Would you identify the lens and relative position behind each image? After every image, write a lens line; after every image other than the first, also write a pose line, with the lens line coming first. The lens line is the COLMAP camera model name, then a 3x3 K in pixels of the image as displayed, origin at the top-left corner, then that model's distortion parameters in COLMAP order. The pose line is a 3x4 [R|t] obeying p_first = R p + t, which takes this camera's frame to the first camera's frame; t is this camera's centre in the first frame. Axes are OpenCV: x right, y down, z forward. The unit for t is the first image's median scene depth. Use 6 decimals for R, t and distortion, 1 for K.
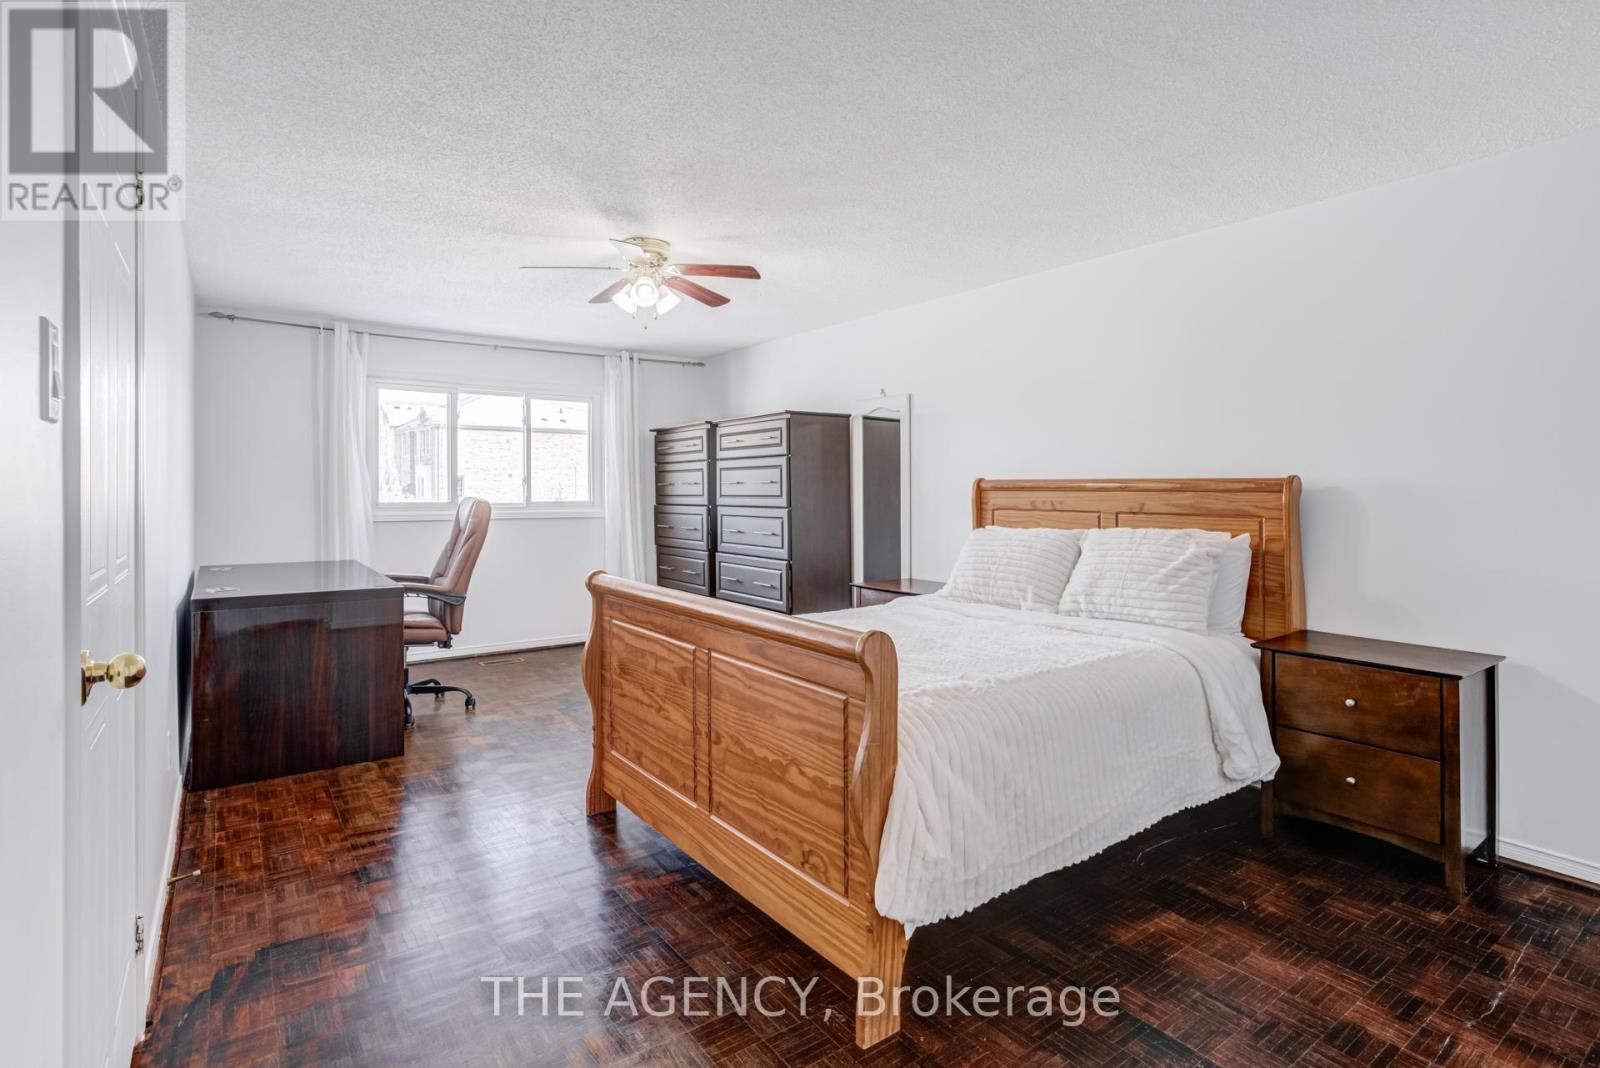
lens RADIAL K [[804.3, 0, 811.6], [0, 804.3, 482.2], [0, 0, 1]] dist [-0.024052, 0.014138]
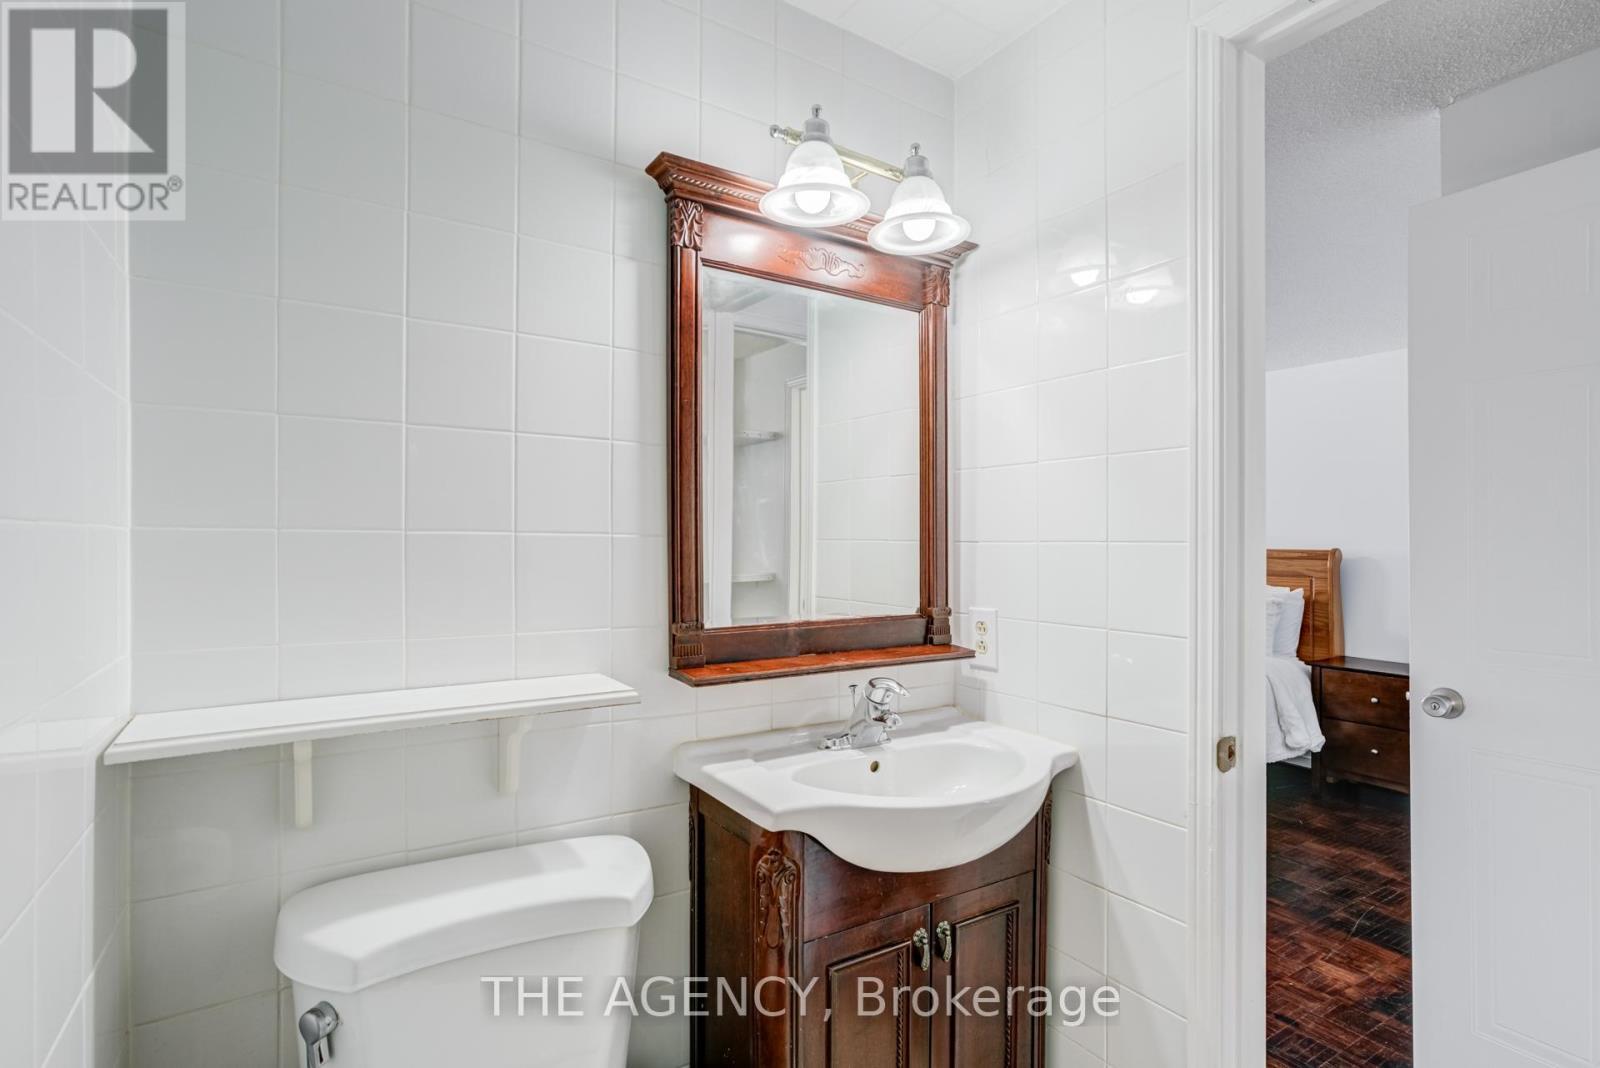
lens RADIAL K [[768.8, 0, 796.5], [0, 768.8, 541.2], [0, 0, 1]] dist [0.003774, 0.000277]
pose [[0.997389, 0.007757, -0.071796, -0.299905], [-0.007774, 0.999970, 0.000041, -0.015866], [0.071794, 0.000517, 0.997419, -0.511276]]
